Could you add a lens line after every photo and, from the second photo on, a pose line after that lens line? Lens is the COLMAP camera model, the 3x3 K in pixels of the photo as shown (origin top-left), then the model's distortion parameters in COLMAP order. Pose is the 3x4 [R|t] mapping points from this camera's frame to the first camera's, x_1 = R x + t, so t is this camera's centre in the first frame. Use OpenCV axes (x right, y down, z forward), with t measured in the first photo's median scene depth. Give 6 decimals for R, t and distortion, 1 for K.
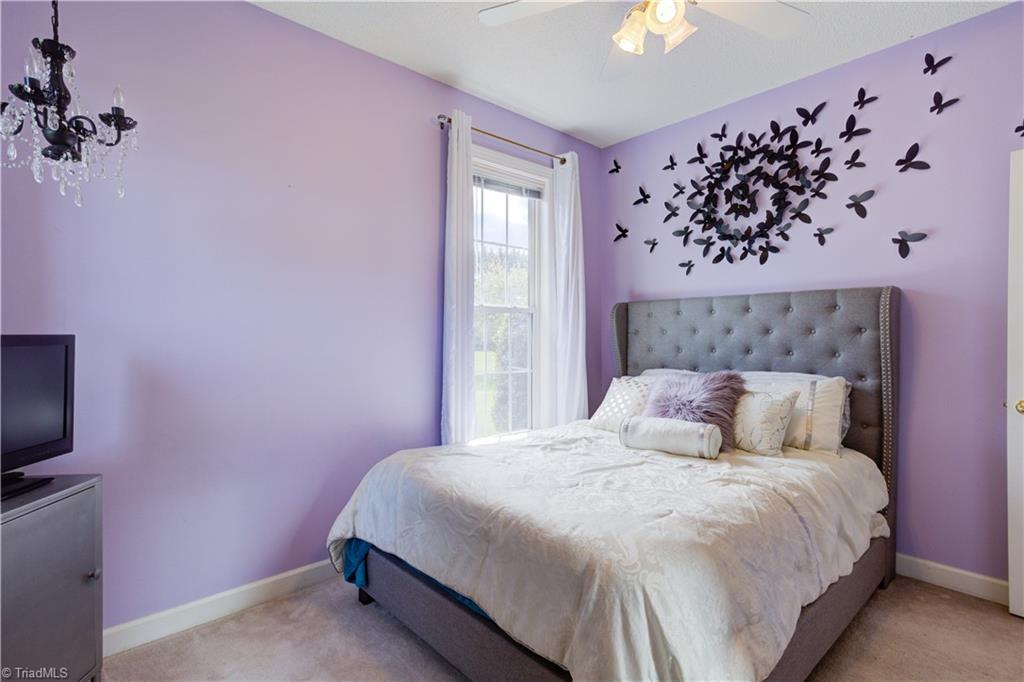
lens RADIAL K [[493.3, 0, 516.2], [0, 493.3, 339.1], [0, 0, 1]] dist [0.025700, 0.000409]
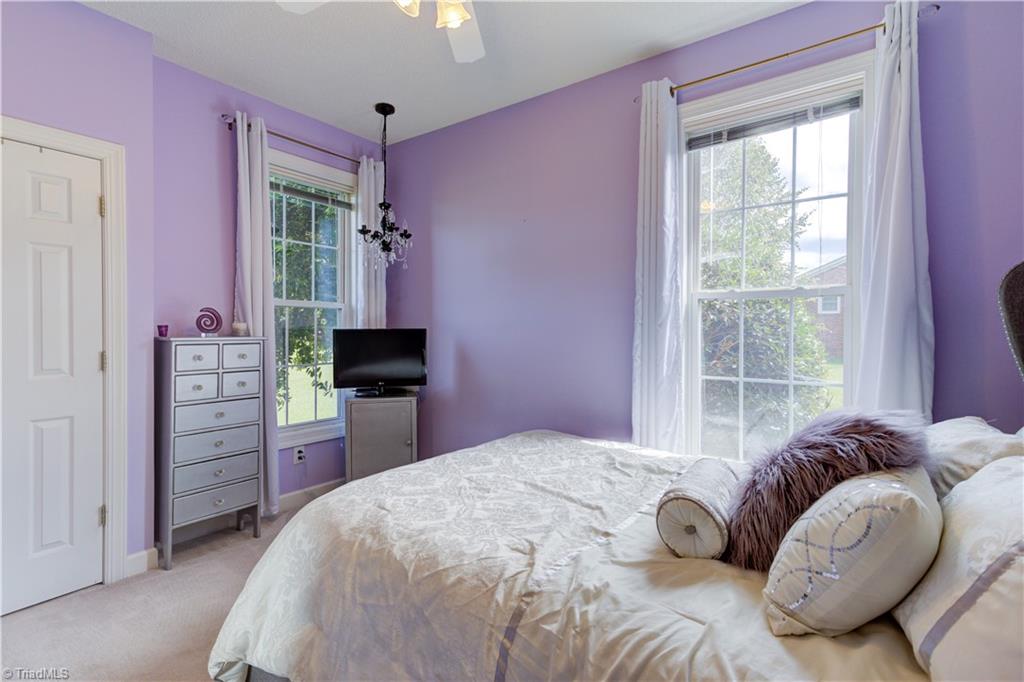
lens RADIAL K [[493.3, 0, 513.9], [0, 493.3, 335.9], [0, 0, 1]] dist [0.025700, 0.000409]
pose [[0.192513, 0.008849, -0.981255, 1.172741], [-0.011929, 0.999907, 0.006676, -0.000796], [0.981222, 0.010420, 0.192600, 0.940096]]
